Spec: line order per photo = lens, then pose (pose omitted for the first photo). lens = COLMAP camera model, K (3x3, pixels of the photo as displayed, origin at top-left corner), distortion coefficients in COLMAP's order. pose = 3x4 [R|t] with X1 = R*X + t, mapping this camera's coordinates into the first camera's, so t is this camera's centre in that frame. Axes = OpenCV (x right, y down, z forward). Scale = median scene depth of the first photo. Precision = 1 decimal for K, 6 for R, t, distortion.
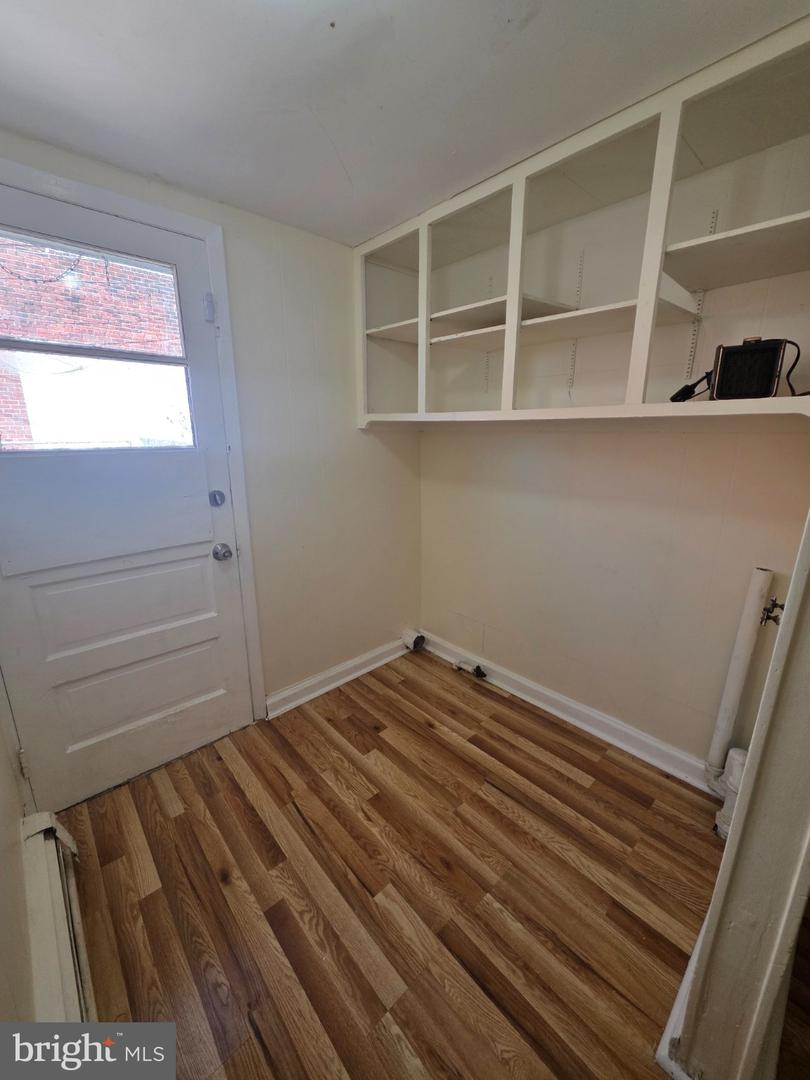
lens RADIAL K [[431.1, 0, 407.2], [0, 431.1, 538.9], [0, 0, 1]] dist [-0.000395, 0.000121]
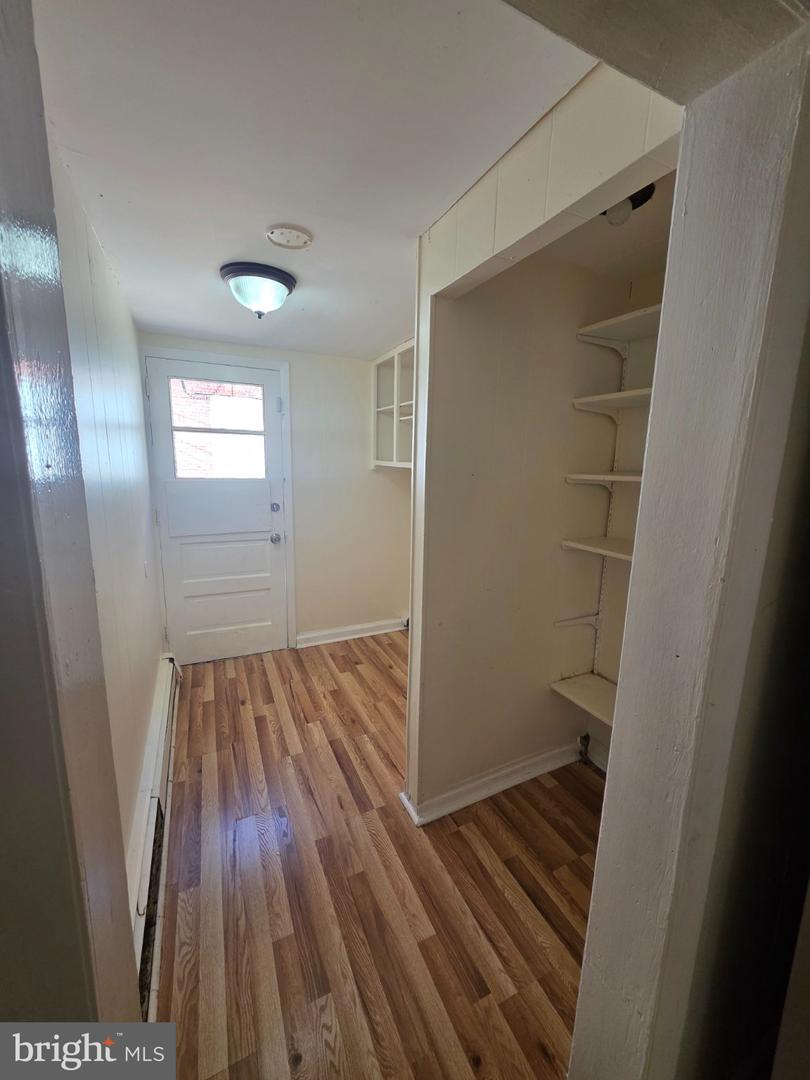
lens RADIAL K [[431.1, 0, 407.2], [0, 431.1, 538.9], [0, 0, 1]] dist [-0.000395, 0.000121]
pose [[0.954601, 0.074211, -0.288495, 0.609575], [-0.094794, 0.993805, -0.058023, 0.087829], [0.282402, 0.082736, 0.955722, -0.535993]]
